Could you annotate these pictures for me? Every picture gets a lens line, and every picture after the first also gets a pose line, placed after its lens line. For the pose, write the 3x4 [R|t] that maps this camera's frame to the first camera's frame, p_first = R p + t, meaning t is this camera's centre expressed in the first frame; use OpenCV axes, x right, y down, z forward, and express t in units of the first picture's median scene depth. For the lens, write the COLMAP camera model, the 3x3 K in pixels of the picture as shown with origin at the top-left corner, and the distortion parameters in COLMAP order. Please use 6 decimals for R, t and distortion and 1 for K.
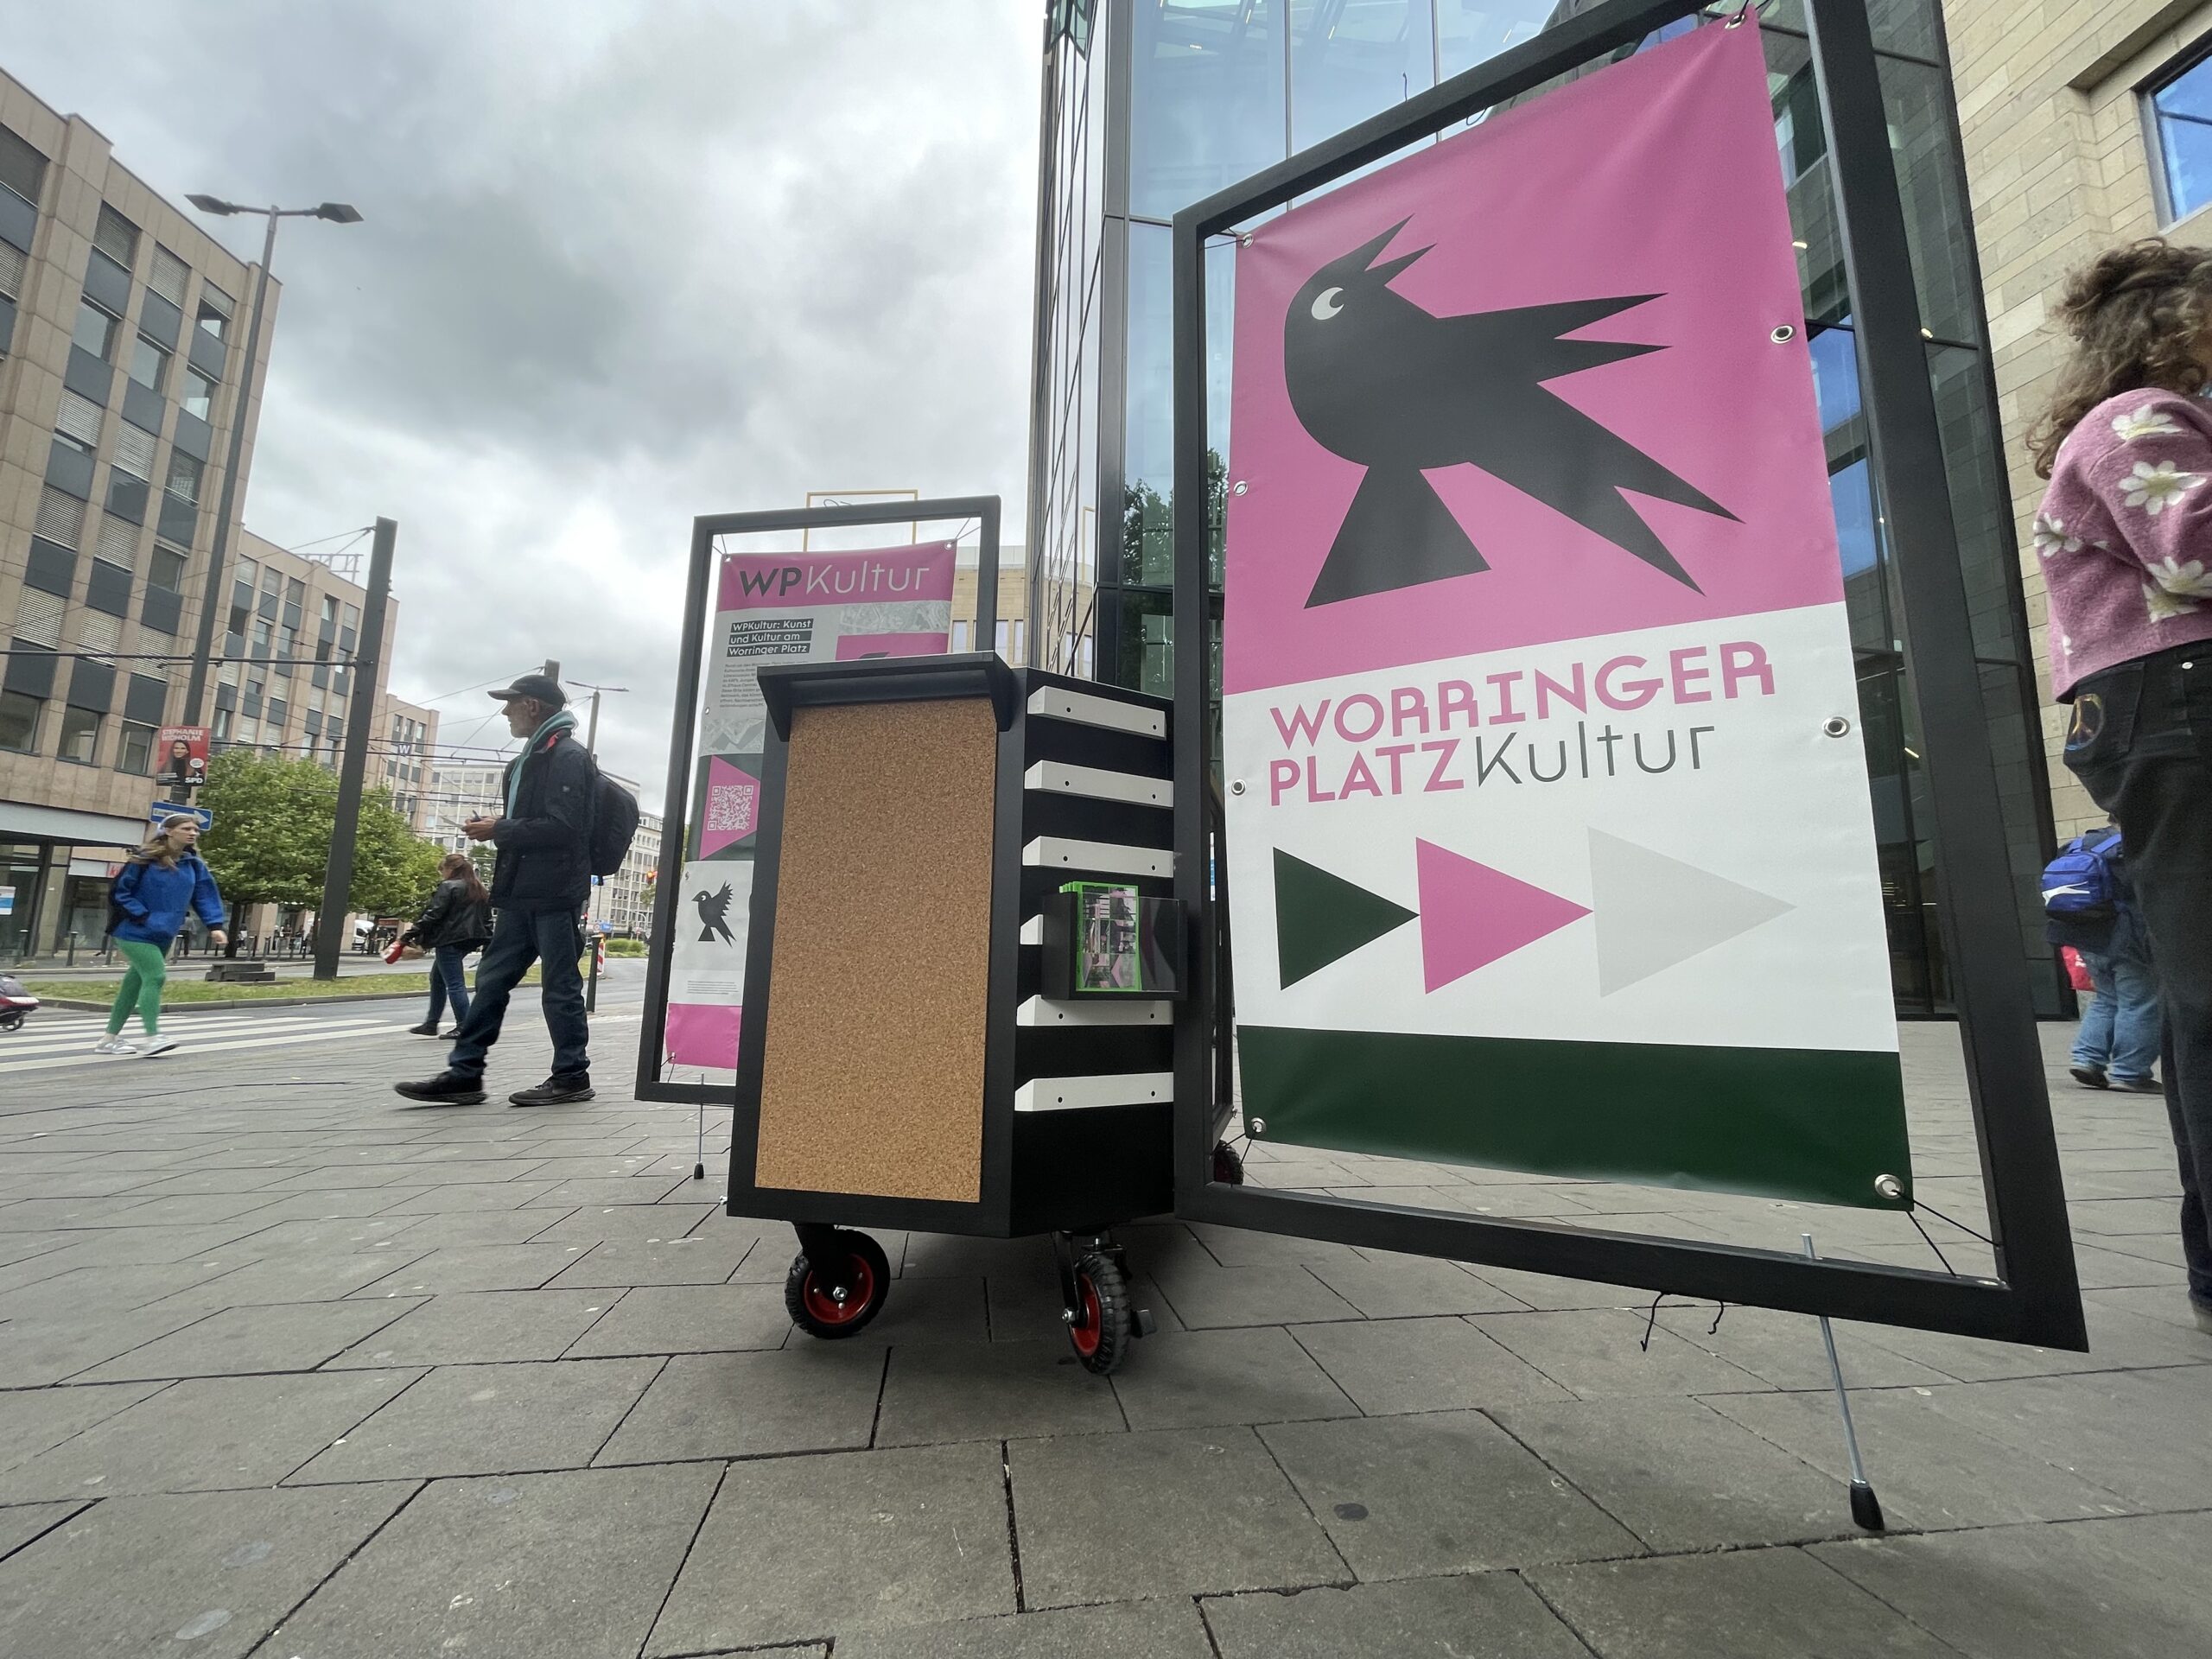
lens RADIAL K [[912.7, 0, 1106.0], [0, 912.7, 829.5], [0, 0, 1]] dist [0.000409, -0.000687]
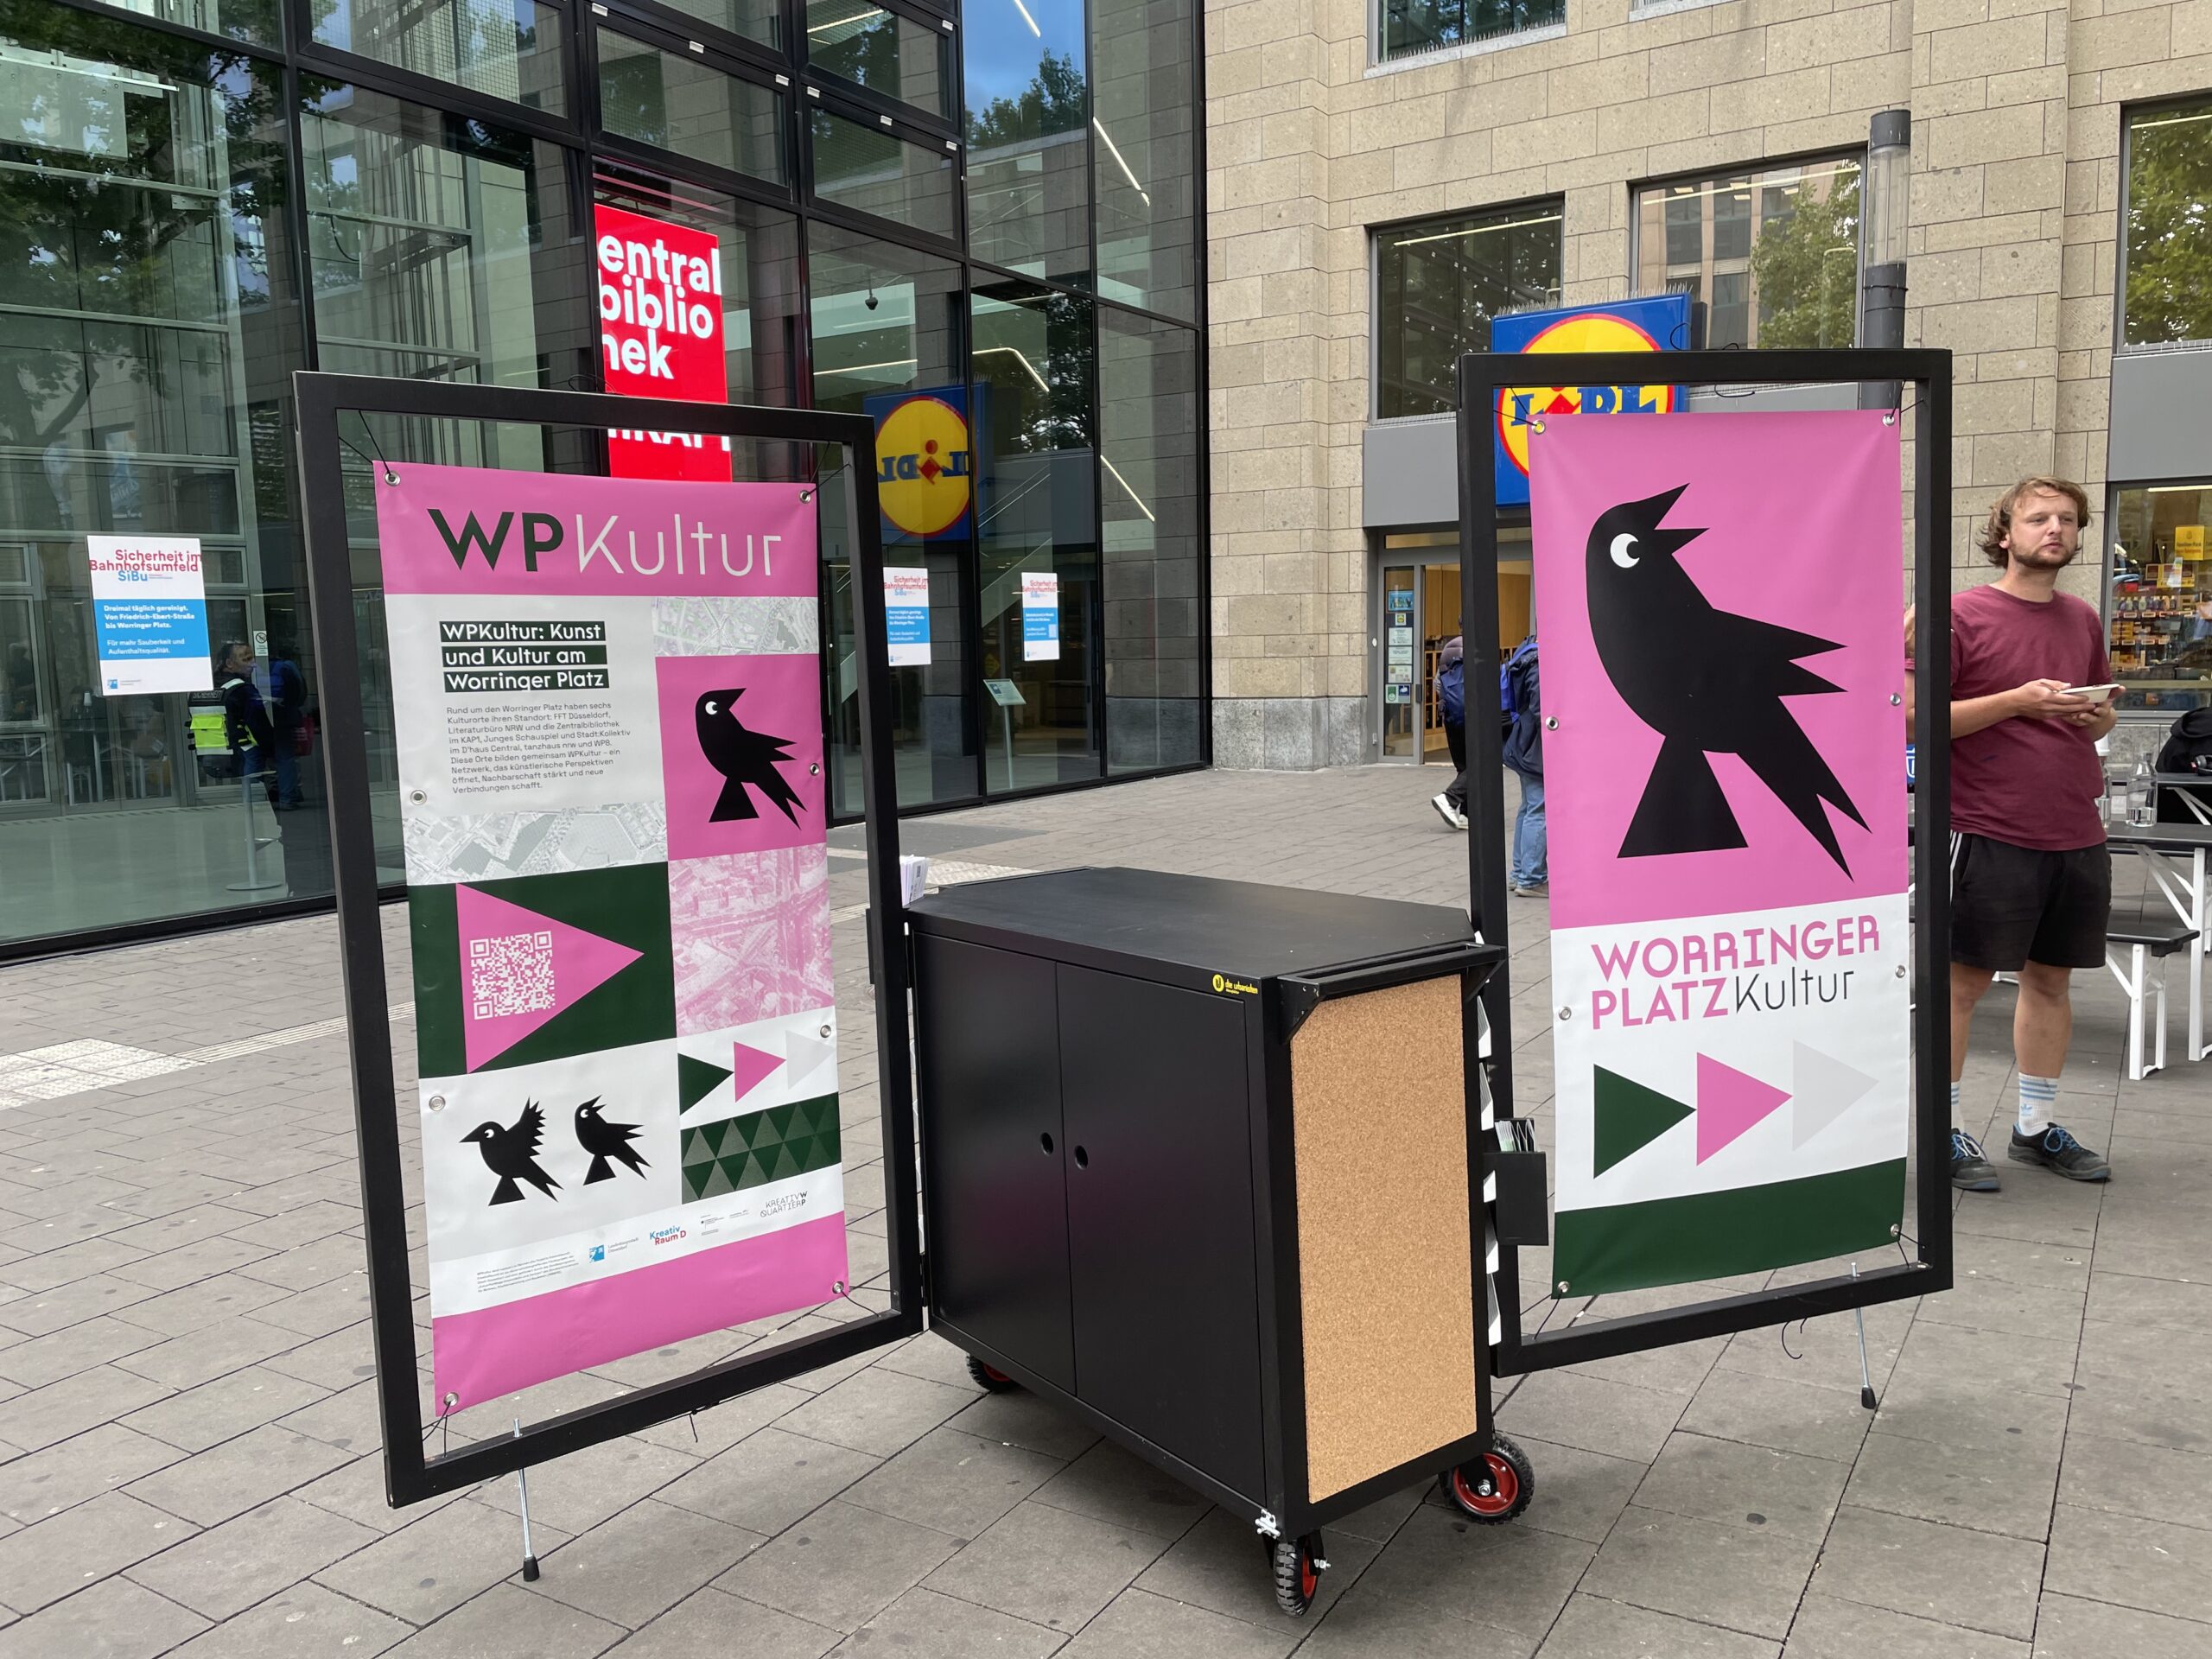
lens RADIAL K [[1644.4, 0, 1068.9], [0, 1644.4, 818.9], [0, 0, 1]] dist [0.097031, -0.114616]
pose [[0.666709, -0.114158, 0.736523, -1.878052], [-0.066216, 0.975220, 0.211094, -0.721515], [-0.742371, -0.189509, 0.642629, 0.179955]]
